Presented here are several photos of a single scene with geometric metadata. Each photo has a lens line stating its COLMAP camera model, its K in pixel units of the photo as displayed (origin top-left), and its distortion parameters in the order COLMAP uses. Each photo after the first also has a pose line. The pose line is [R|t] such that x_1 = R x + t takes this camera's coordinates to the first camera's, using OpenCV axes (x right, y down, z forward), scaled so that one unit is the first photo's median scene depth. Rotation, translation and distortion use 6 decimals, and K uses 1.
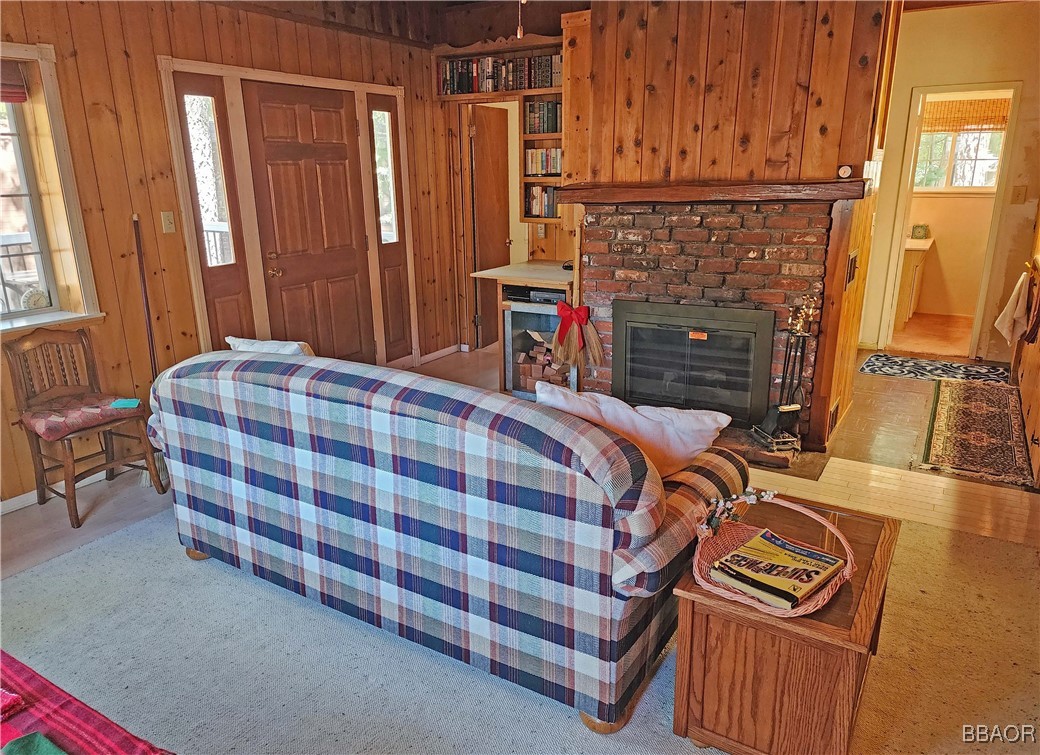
lens RADIAL K [[733.9, 0, 518.7], [0, 733.9, 384.6], [0, 0, 1]] dist [0.062143, -0.033419]
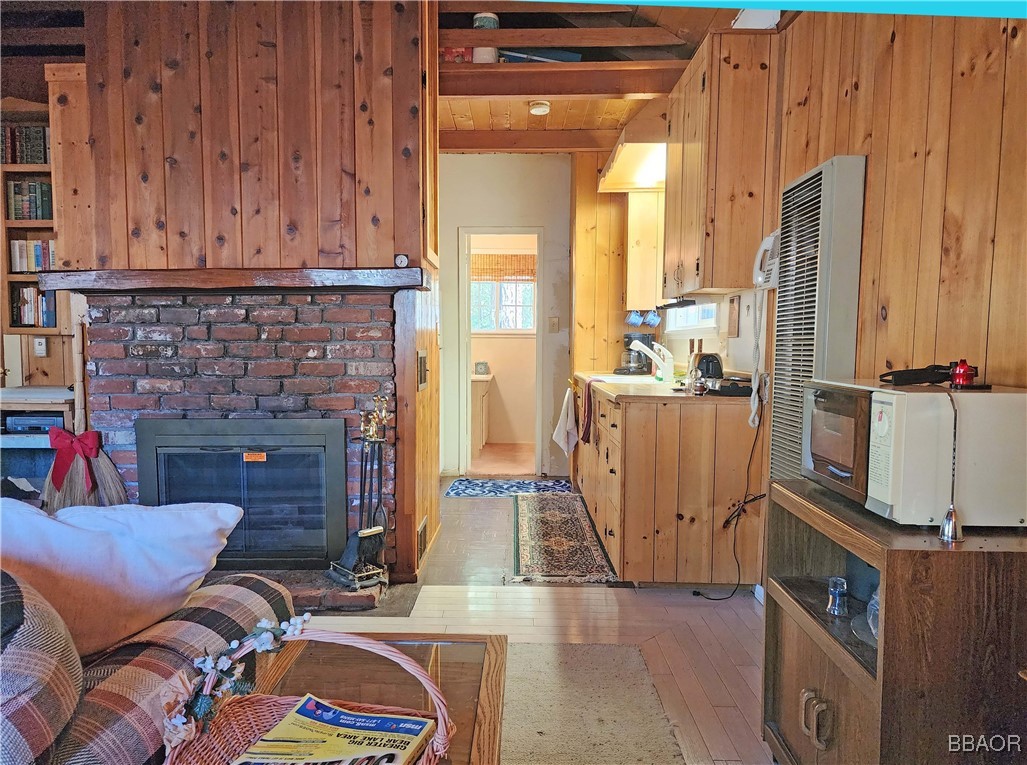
lens RADIAL K [[699.3, 0, 513.6], [0, 699.3, 388.1], [0, 0, 1]] dist [0.047517, -0.033519]
pose [[0.862337, -0.012538, 0.506179, 0.105716], [0.130110, 0.971612, -0.197591, 0.049815], [-0.489332, 0.236249, 0.839488, 0.219254]]
